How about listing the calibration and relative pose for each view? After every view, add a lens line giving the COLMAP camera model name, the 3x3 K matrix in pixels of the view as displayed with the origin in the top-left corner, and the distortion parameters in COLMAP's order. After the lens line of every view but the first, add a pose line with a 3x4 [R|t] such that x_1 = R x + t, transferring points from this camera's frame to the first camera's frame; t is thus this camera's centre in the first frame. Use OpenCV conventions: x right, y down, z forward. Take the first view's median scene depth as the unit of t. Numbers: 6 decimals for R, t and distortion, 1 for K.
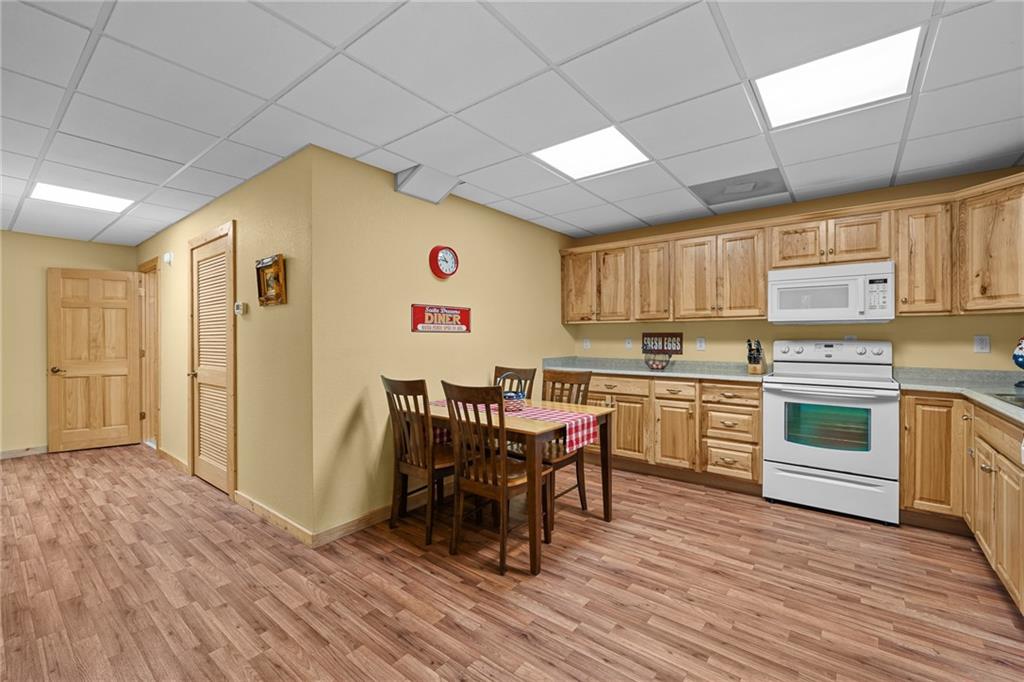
lens RADIAL K [[428.3, 0, 512.0], [0, 428.3, 341.0], [0, 0, 1]] dist [-0.000069, 0.000113]
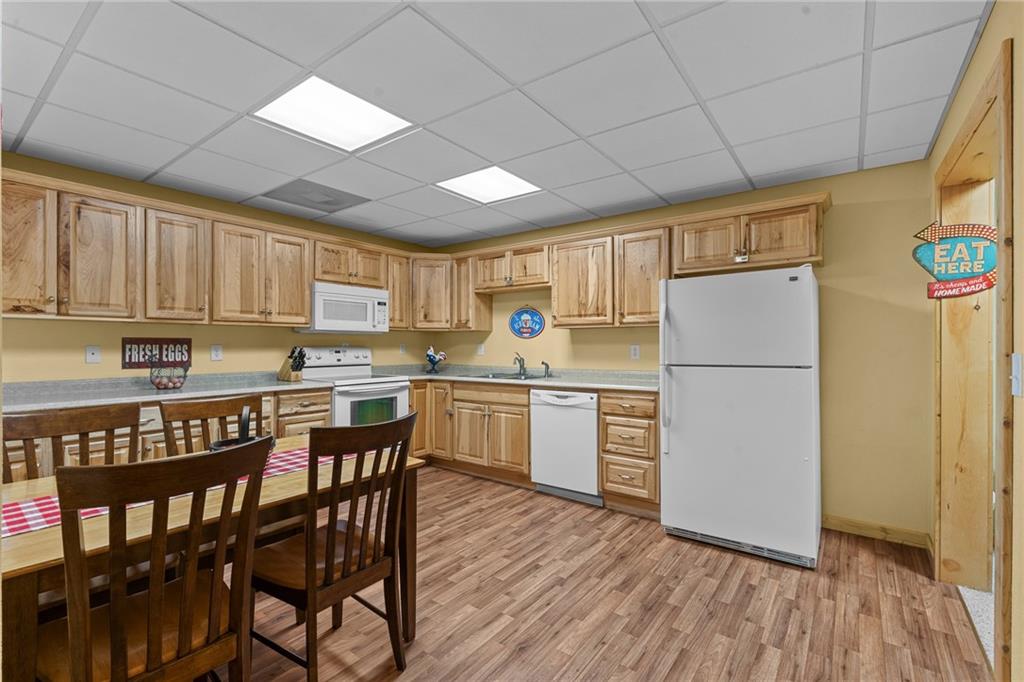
lens RADIAL K [[451.5, 0, 511.6], [0, 451.5, 346.5], [0, 0, 1]] dist [0.000583, -0.000090]
pose [[-0.018734, -0.004558, 0.999814, -0.525711], [0.006446, 0.999968, 0.004680, -0.006202], [-0.999804, 0.006532, -0.018704, 0.542922]]
